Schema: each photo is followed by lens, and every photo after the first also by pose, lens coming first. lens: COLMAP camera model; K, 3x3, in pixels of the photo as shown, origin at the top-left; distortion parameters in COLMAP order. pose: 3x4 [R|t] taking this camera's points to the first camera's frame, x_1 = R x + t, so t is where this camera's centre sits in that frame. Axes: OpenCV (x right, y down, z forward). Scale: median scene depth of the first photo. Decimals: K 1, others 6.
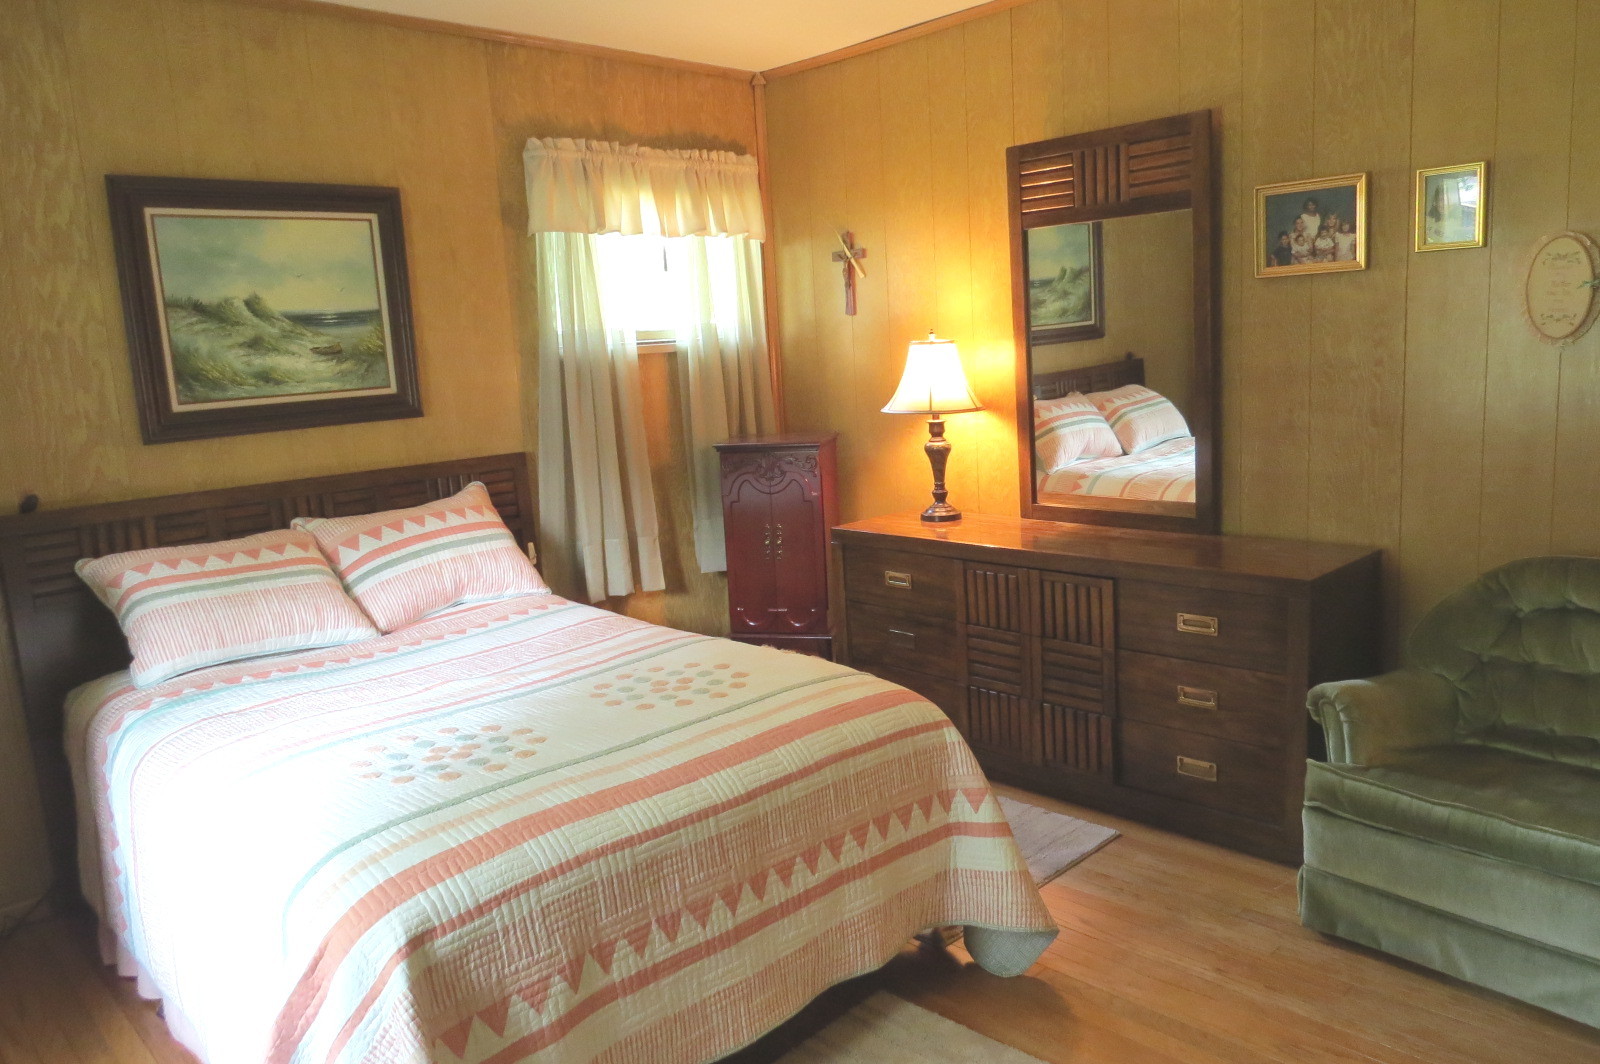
lens RADIAL K [[1142.4, 0, 808.1], [0, 1142.4, 531.8], [0, 0, 1]] dist [-0.030192, 0.013137]
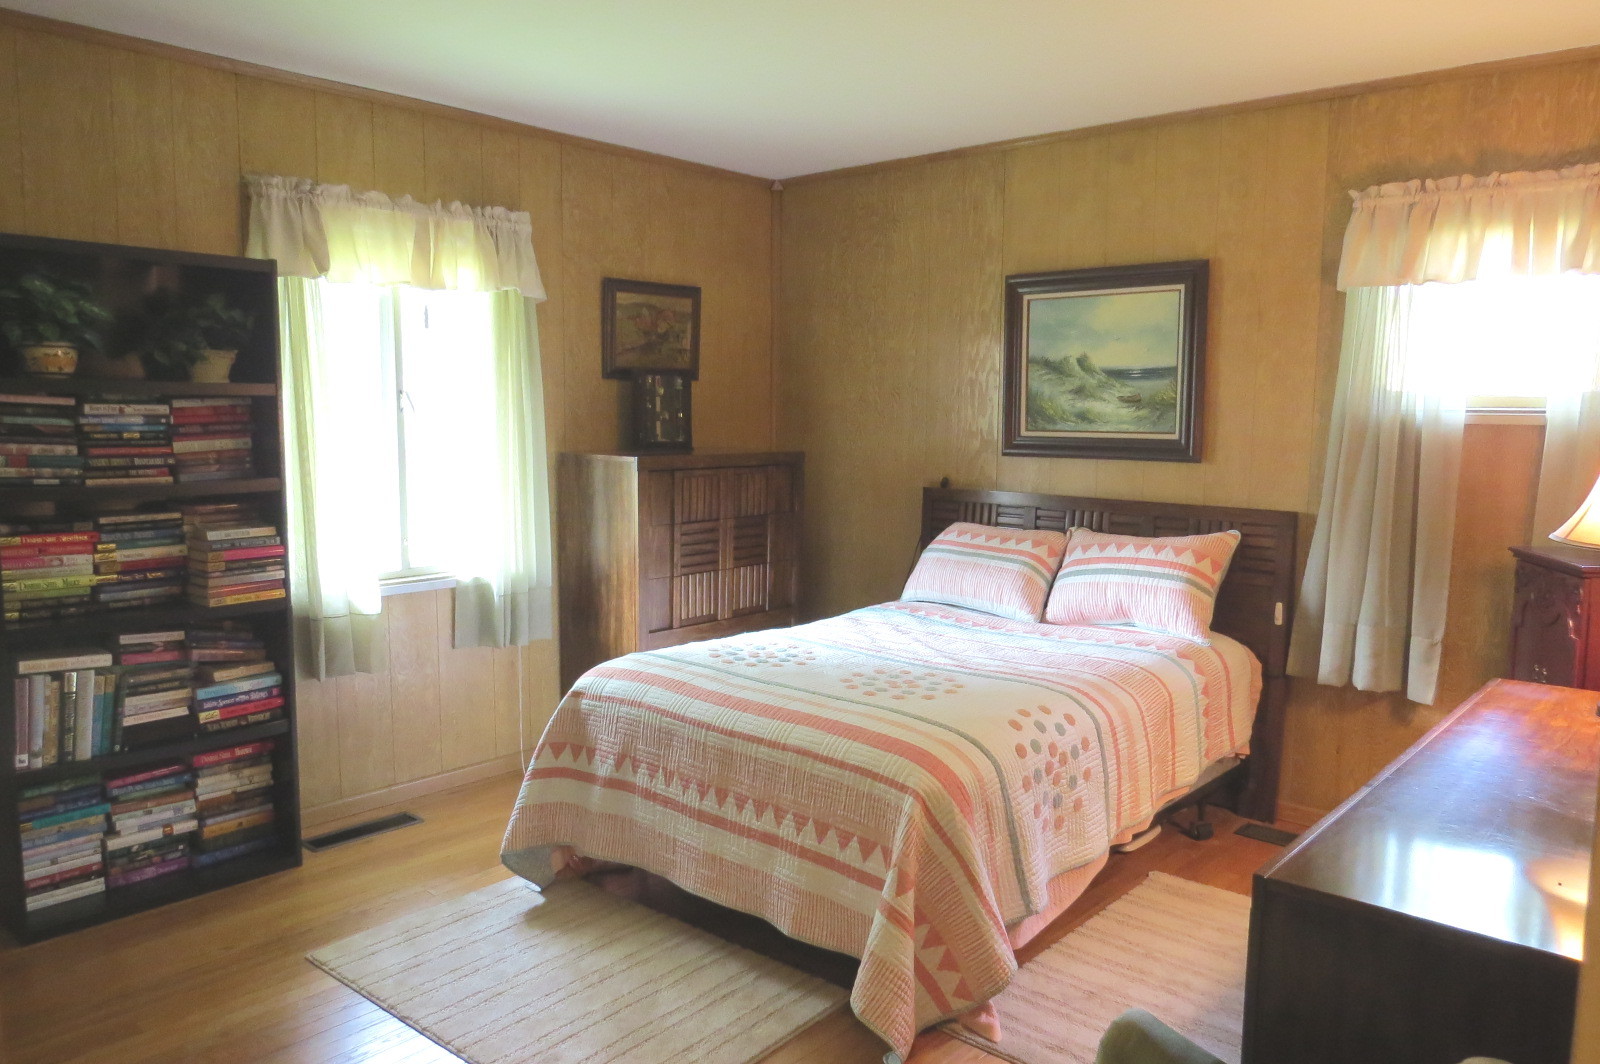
lens RADIAL K [[1142.4, 0, 808.1], [0, 1142.4, 531.8], [0, 0, 1]] dist [-0.030192, 0.013137]
pose [[0.071567, 0.165416, -0.983624, 0.830127], [-0.178226, 0.972403, 0.150562, -0.151280], [0.981384, 0.164532, 0.099074, 0.590161]]
